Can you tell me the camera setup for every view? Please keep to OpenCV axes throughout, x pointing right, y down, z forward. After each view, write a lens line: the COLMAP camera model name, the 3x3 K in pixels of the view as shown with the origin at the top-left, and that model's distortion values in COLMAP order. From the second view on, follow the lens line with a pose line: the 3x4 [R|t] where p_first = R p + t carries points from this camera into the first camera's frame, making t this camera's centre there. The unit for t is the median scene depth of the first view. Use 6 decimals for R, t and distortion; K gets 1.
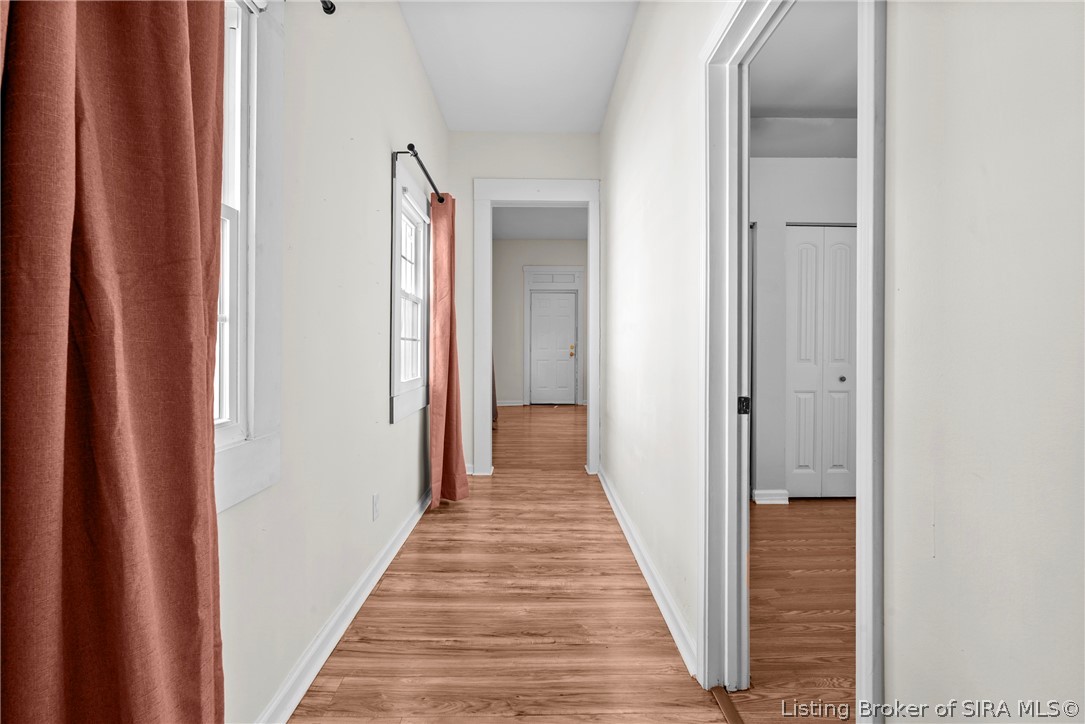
lens RADIAL K [[527.7, 0, 539.9], [0, 527.7, 354.8], [0, 0, 1]] dist [-0.006959, 0.001150]
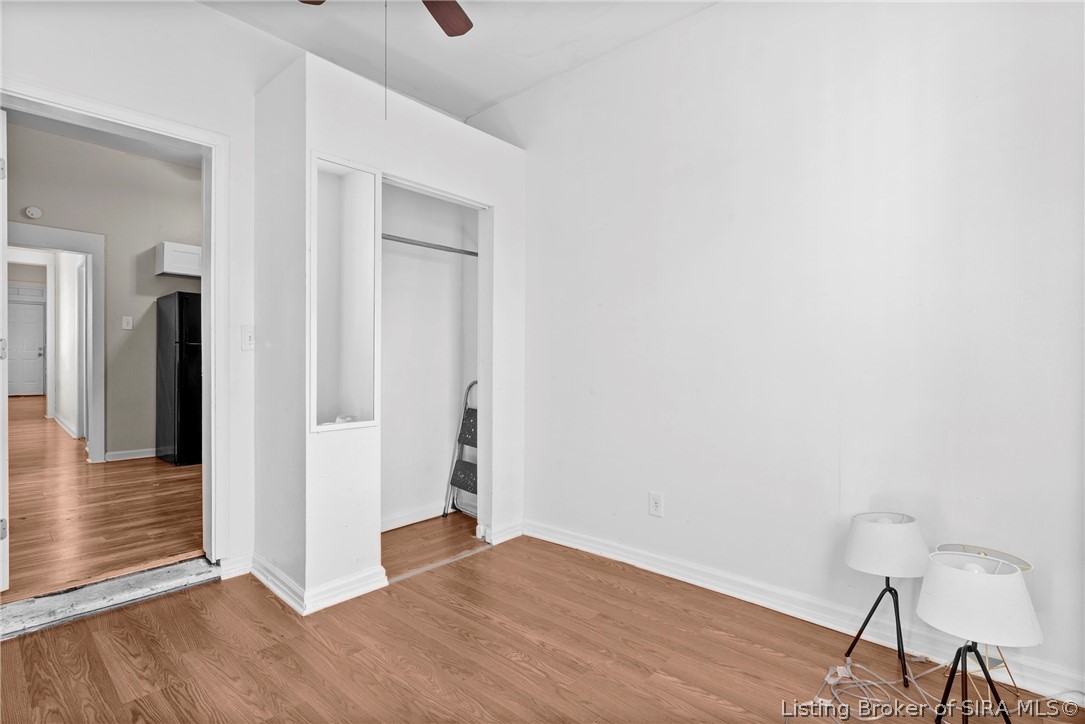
lens RADIAL K [[527.7, 0, 536.2], [0, 527.7, 357.7], [0, 0, 1]] dist [-0.006959, 0.001150]
pose [[0.695109, -0.002803, 0.718899, -0.015709], [0.007624, 0.999965, -0.003473, 0.019527], [-0.718864, 0.007895, 0.695106, -0.690083]]
